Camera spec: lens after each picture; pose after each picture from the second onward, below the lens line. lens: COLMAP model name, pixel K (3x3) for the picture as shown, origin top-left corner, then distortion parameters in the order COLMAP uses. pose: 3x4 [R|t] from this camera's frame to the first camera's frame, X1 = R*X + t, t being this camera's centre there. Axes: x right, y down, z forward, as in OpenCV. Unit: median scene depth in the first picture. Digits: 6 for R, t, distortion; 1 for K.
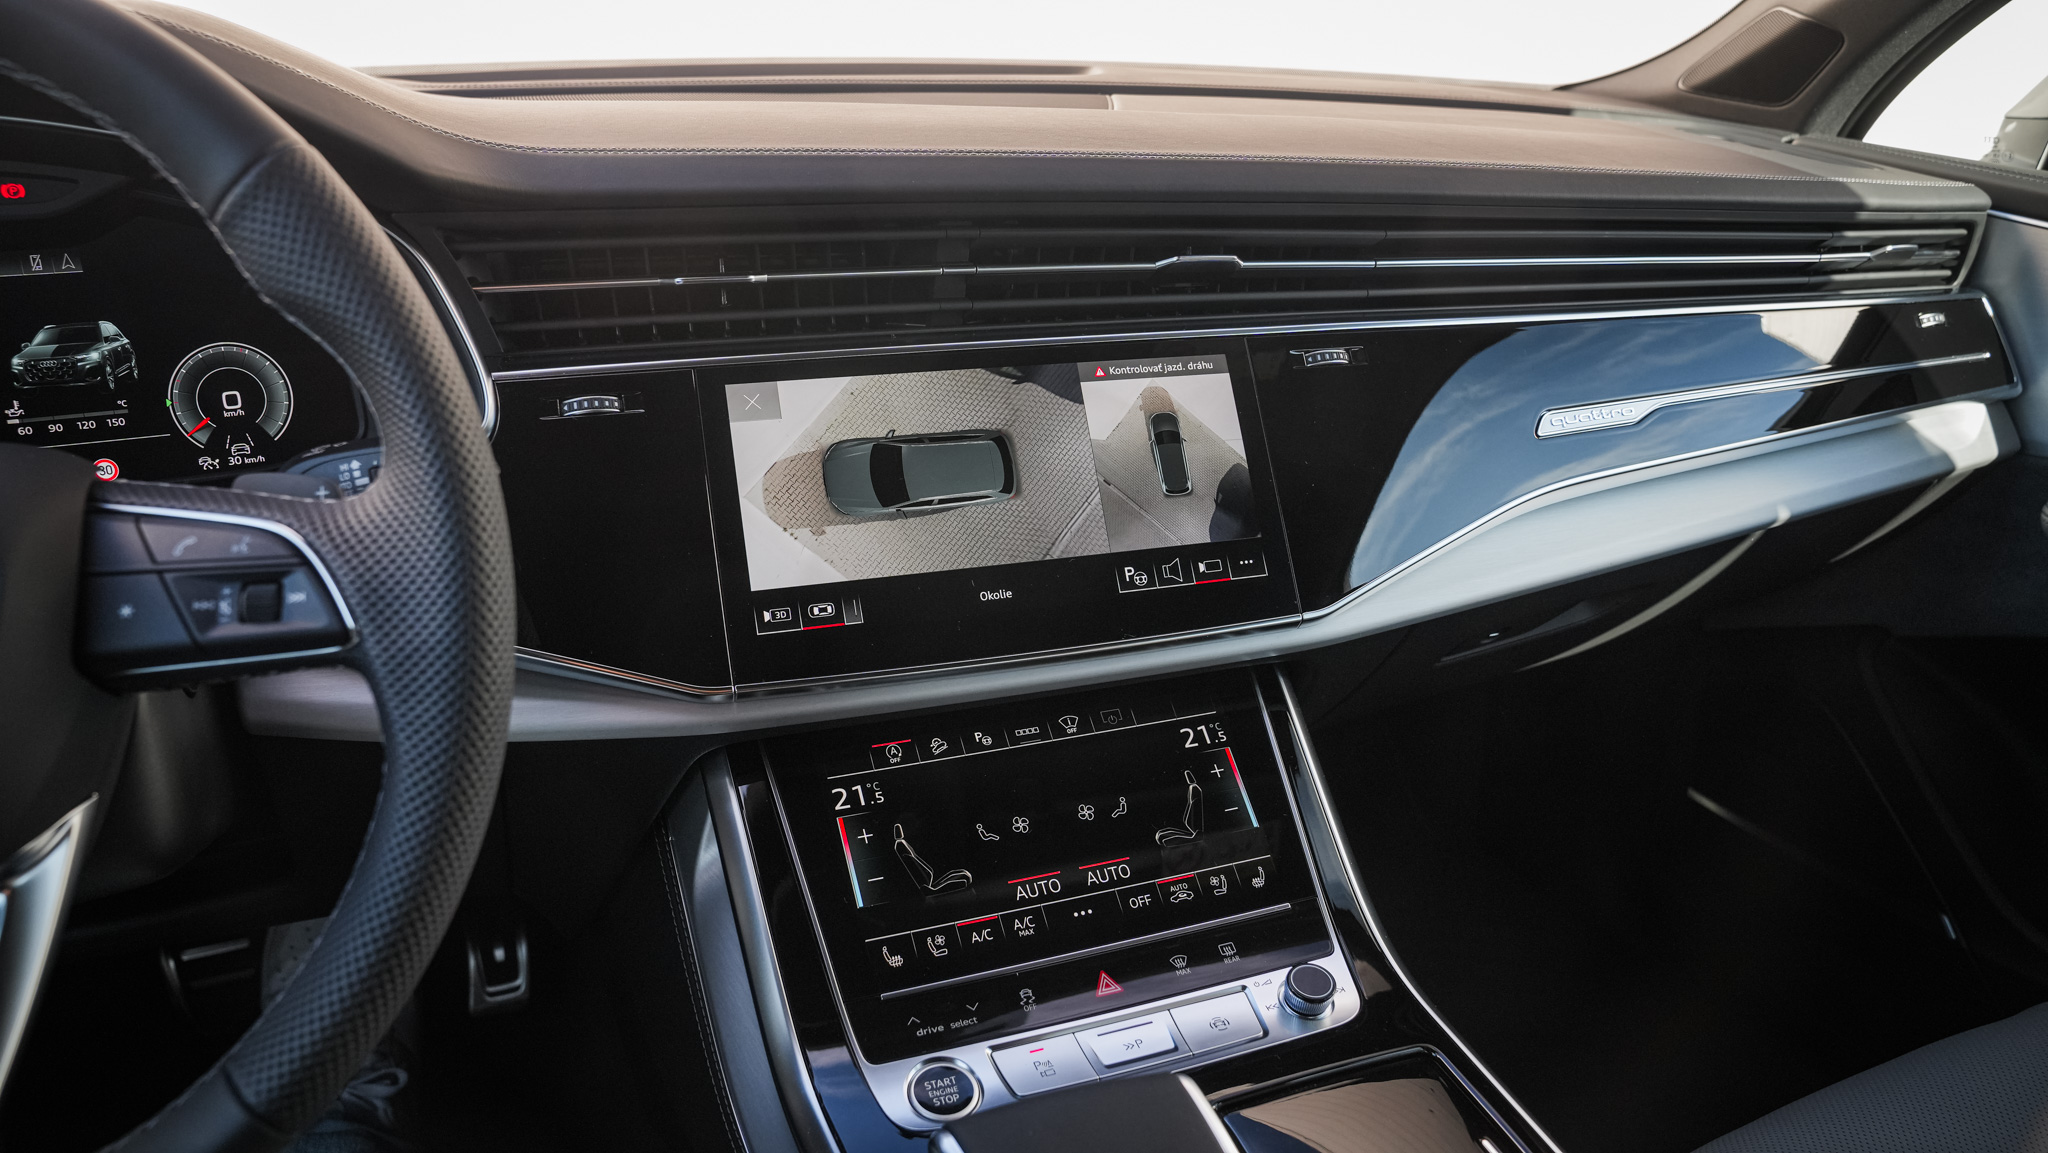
lens RADIAL K [[1416.9, 0, 1017.3], [0, 1416.9, 577.6], [0, 0, 1]] dist [-0.133205, 0.101093]
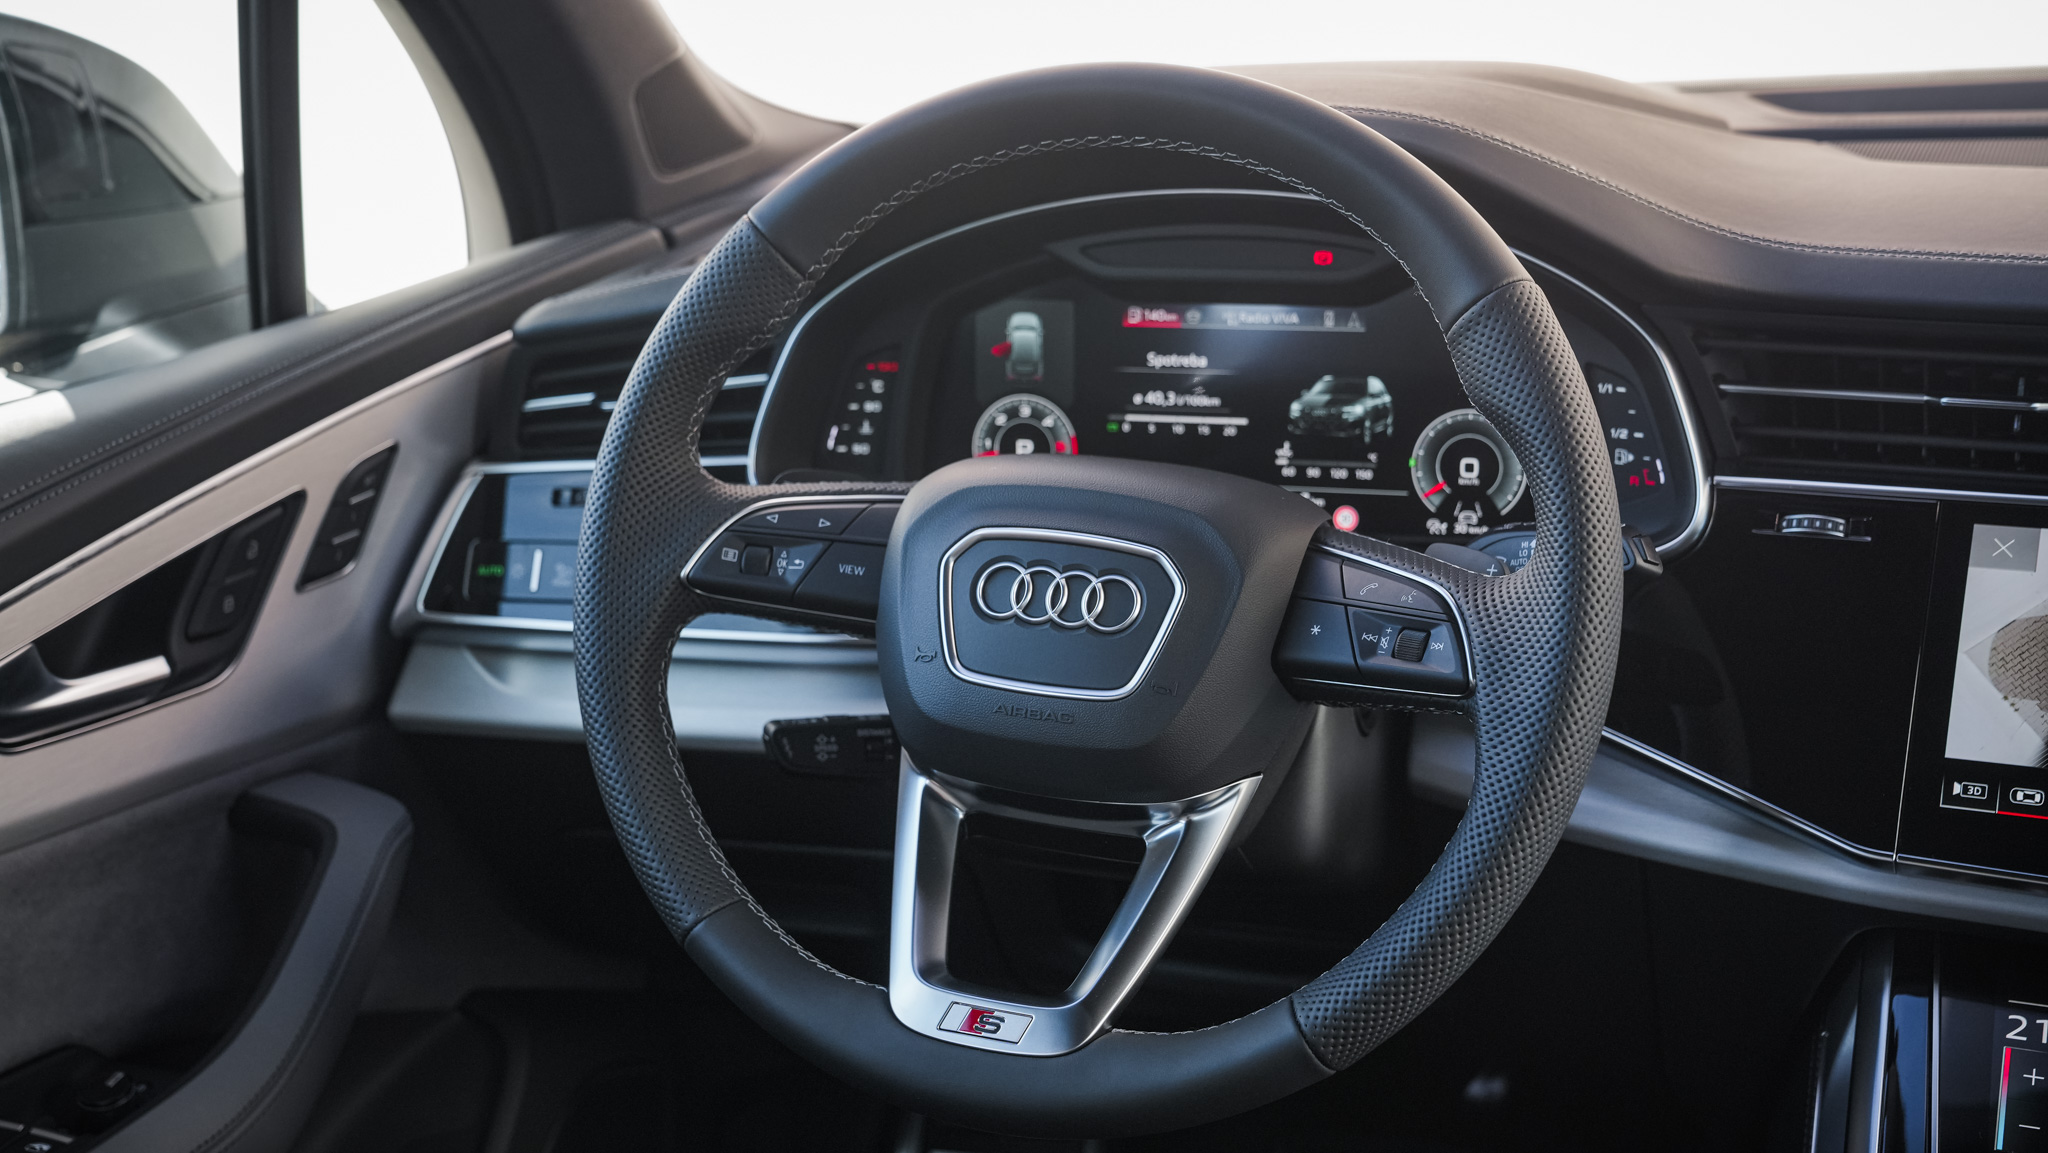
lens RADIAL K [[2816.9, 0, 1015.2], [0, 2816.9, 581.8], [0, 0, 1]] dist [0.108937, 0.436903]
pose [[0.728359, 0.145729, -0.669519, 0.526579], [-0.214662, 0.976463, -0.020988, 0.059928], [0.650702, 0.159007, 0.742498, -0.667986]]
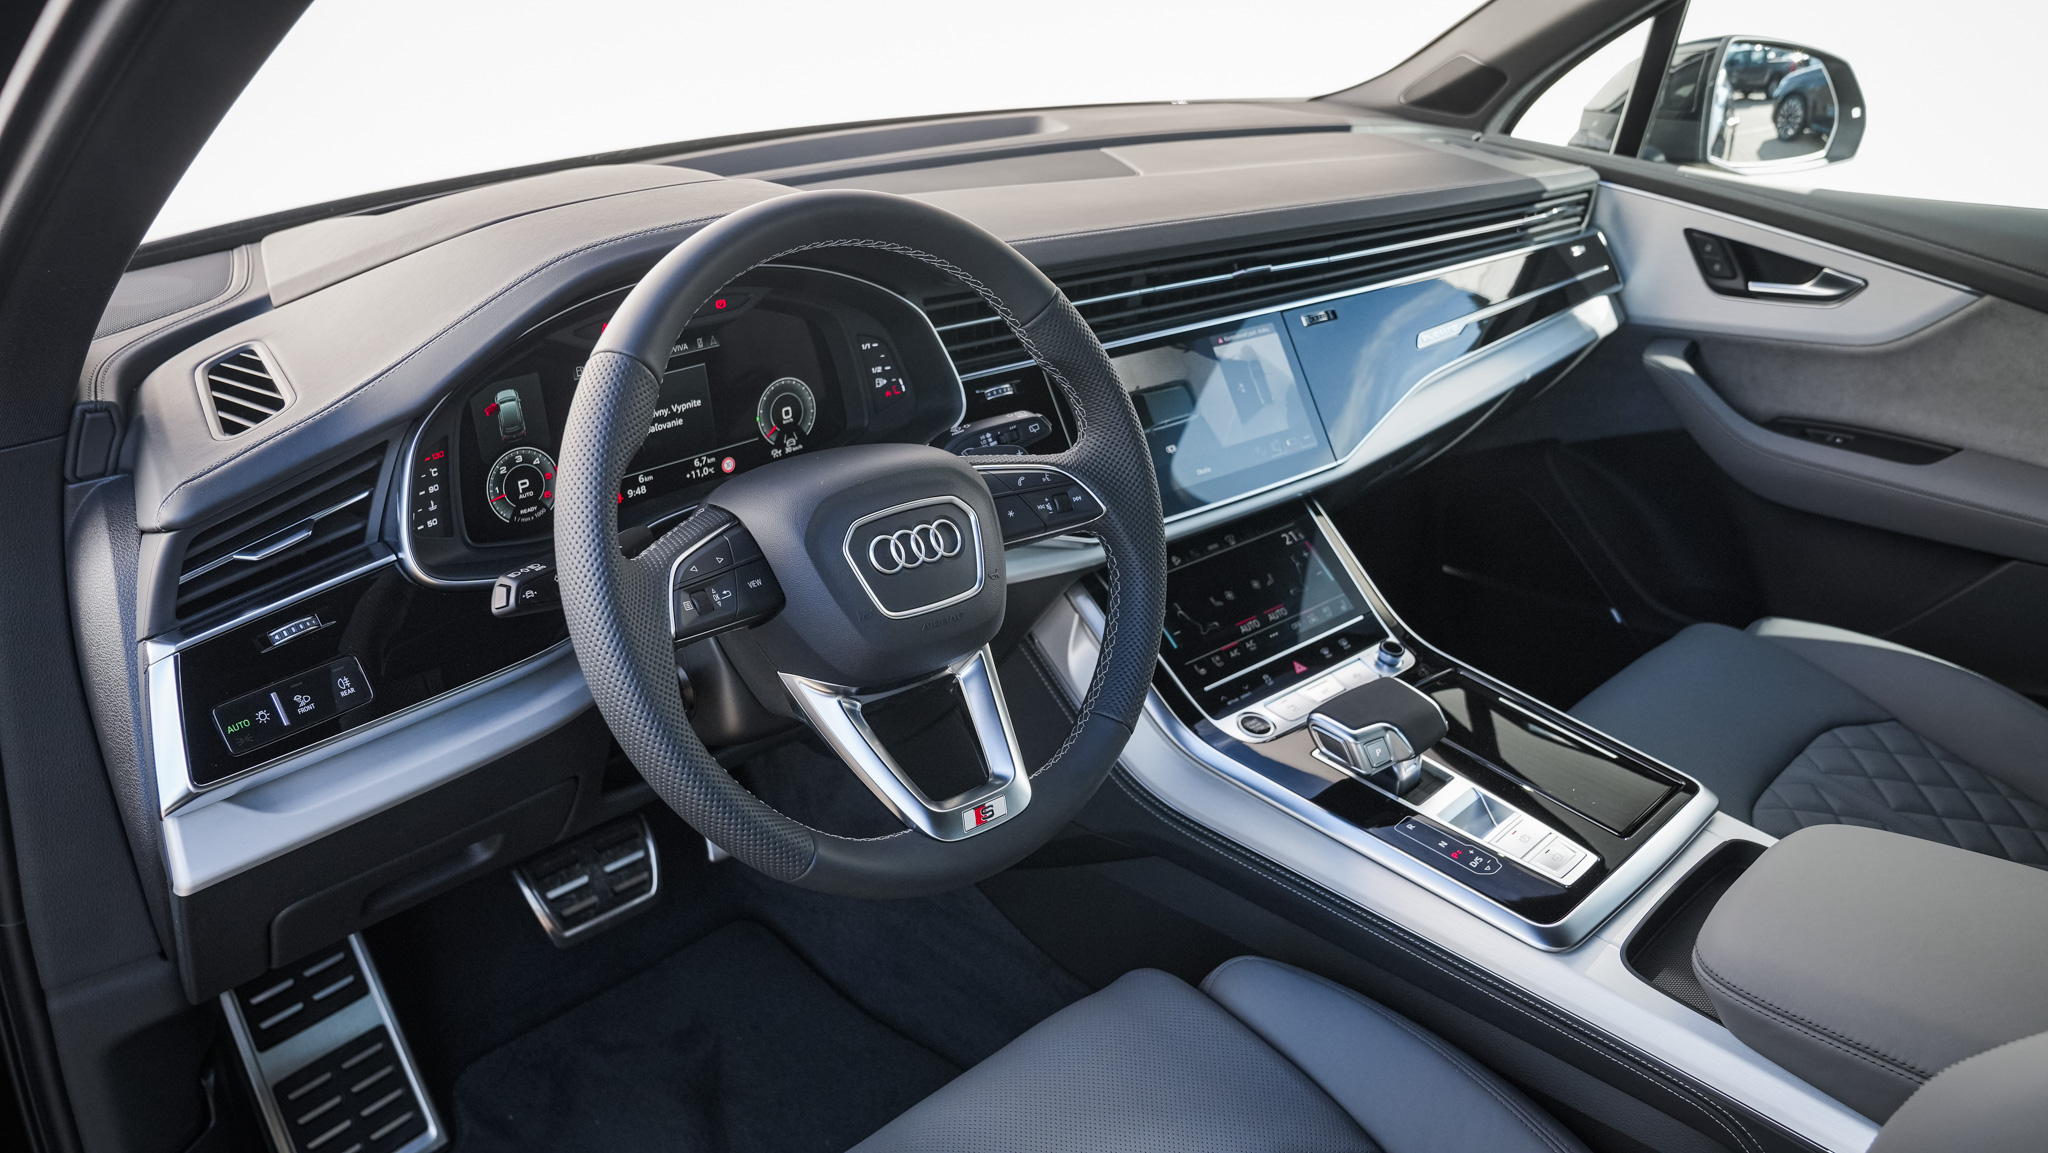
lens RADIAL K [[1475.9, 0, 1031.3], [0, 1475.9, 590.6], [0, 0, 1]] dist [-0.091166, 0.004452]
pose [[0.940302, -0.157956, 0.301468, -0.791987], [0.139507, 0.986827, 0.081918, -0.021175], [-0.310436, -0.034971, 0.949951, -0.705886]]
